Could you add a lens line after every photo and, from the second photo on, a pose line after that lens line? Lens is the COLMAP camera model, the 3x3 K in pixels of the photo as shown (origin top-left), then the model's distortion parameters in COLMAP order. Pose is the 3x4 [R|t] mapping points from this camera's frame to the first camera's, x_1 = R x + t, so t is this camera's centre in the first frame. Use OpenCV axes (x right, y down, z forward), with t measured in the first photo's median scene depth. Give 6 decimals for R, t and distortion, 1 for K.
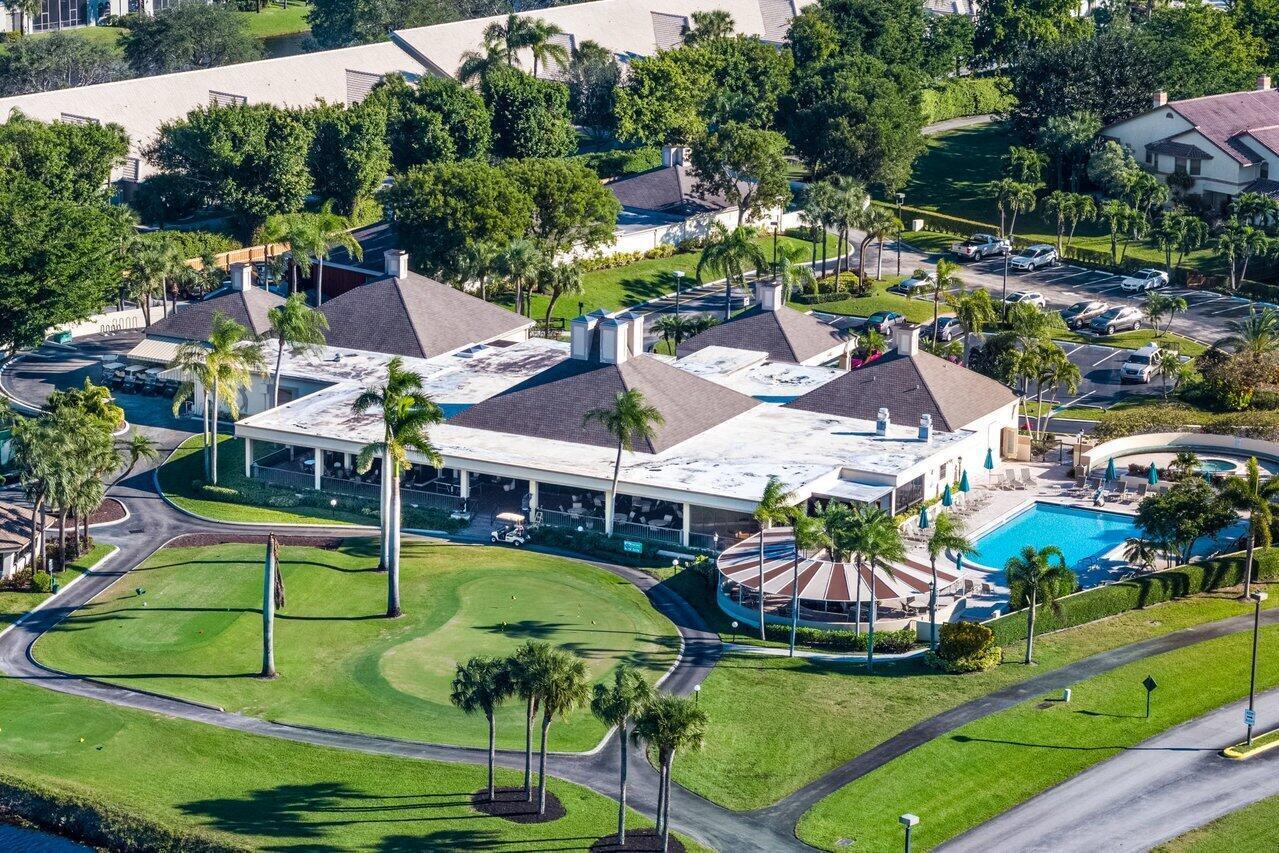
lens RADIAL K [[3891.9, 0, 638.4], [0, 3891.9, 424.1], [0, 0, 1]] dist [0.141136, 1.807159]
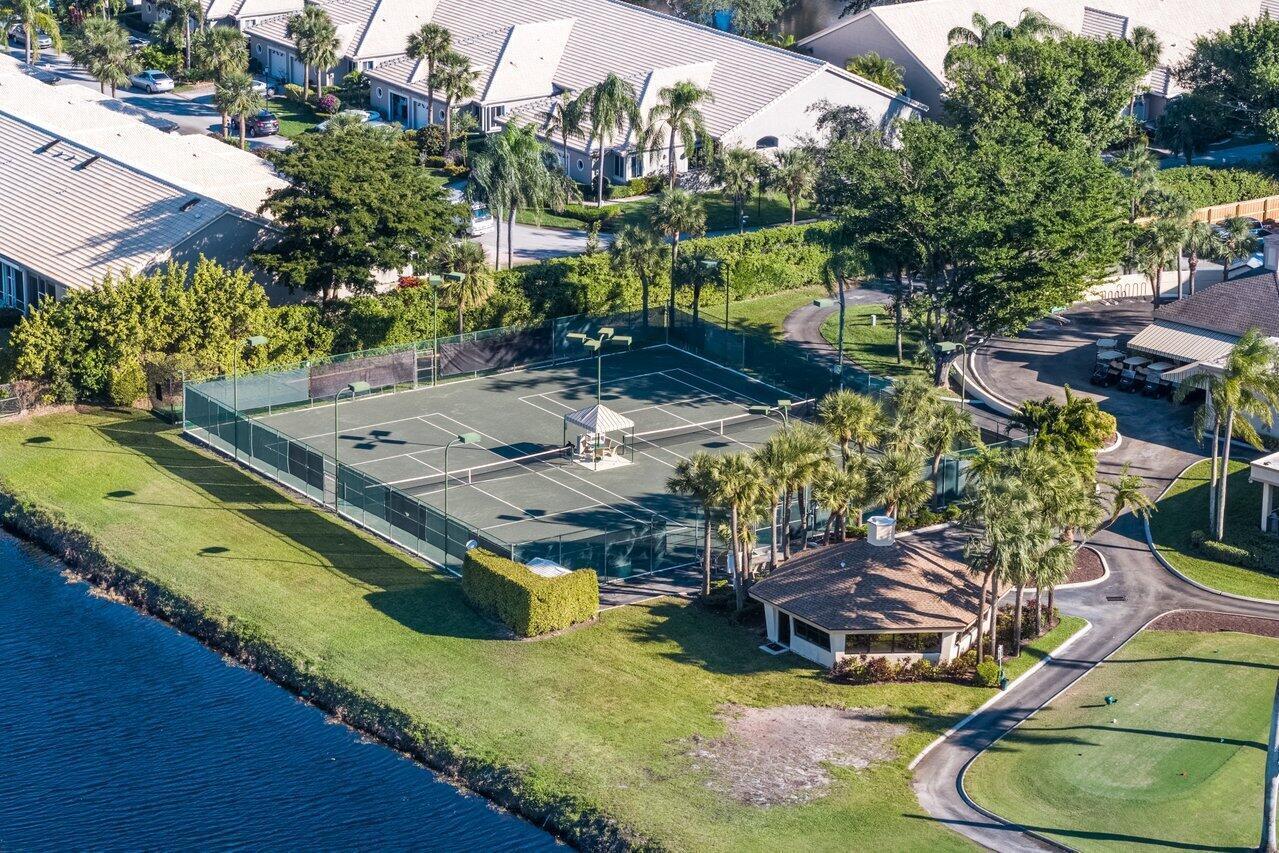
lens RADIAL K [[3891.9, 0, 638.4], [0, 3891.9, 424.1], [0, 0, 1]] dist [0.141136, 1.807159]
pose [[0.962872, 0.074122, -0.259585, -0.017004], [-0.060355, 0.996334, 0.060620, -0.045000], [0.263127, -0.042702, 0.963816, 0.191796]]
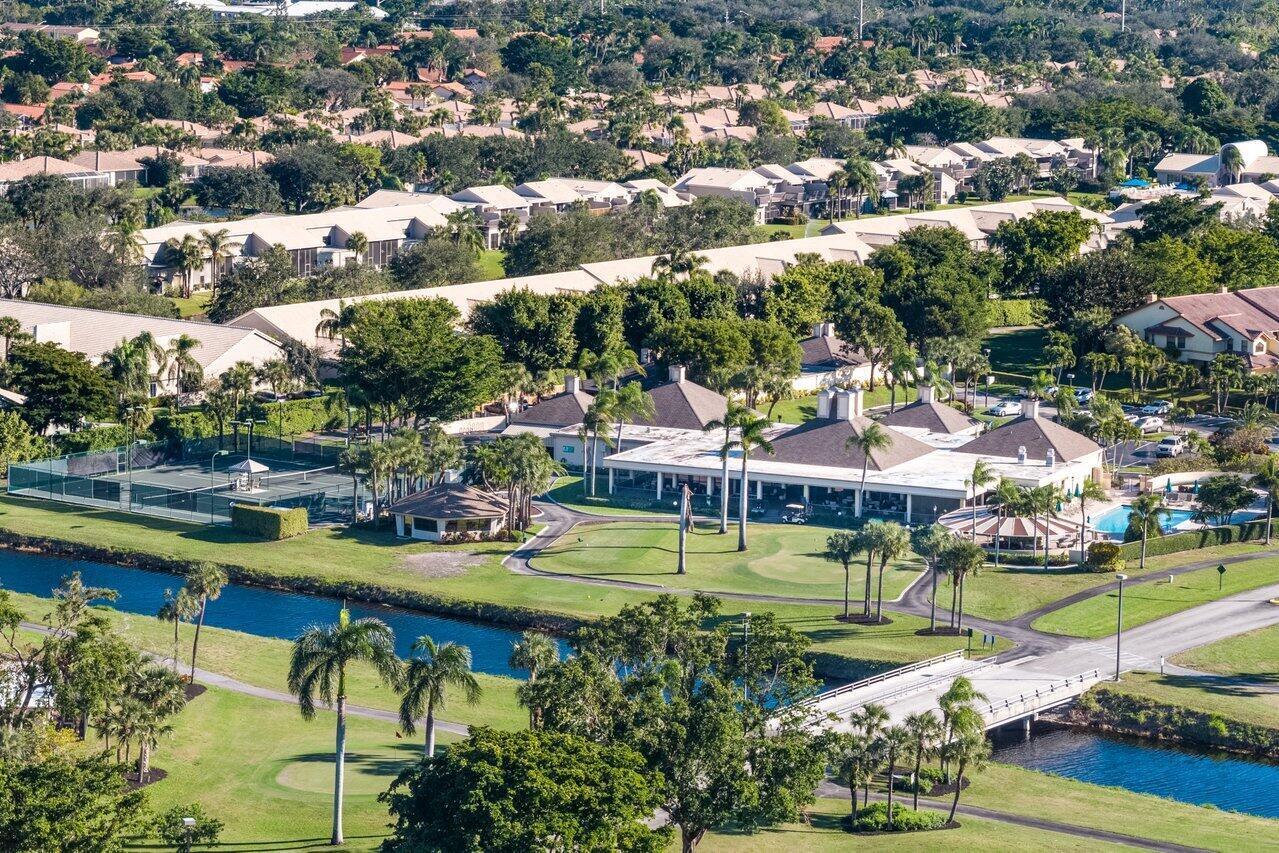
lens RADIAL K [[3891.9, 0, 638.4], [0, 3891.9, 424.1], [0, 0, 1]] dist [0.141136, 1.807159]
pose [[0.999067, -0.003728, 0.043024, -0.145035], [0.008055, 0.994868, -0.100855, 0.132045], [-0.042427, 0.101108, 0.993970, -0.497693]]
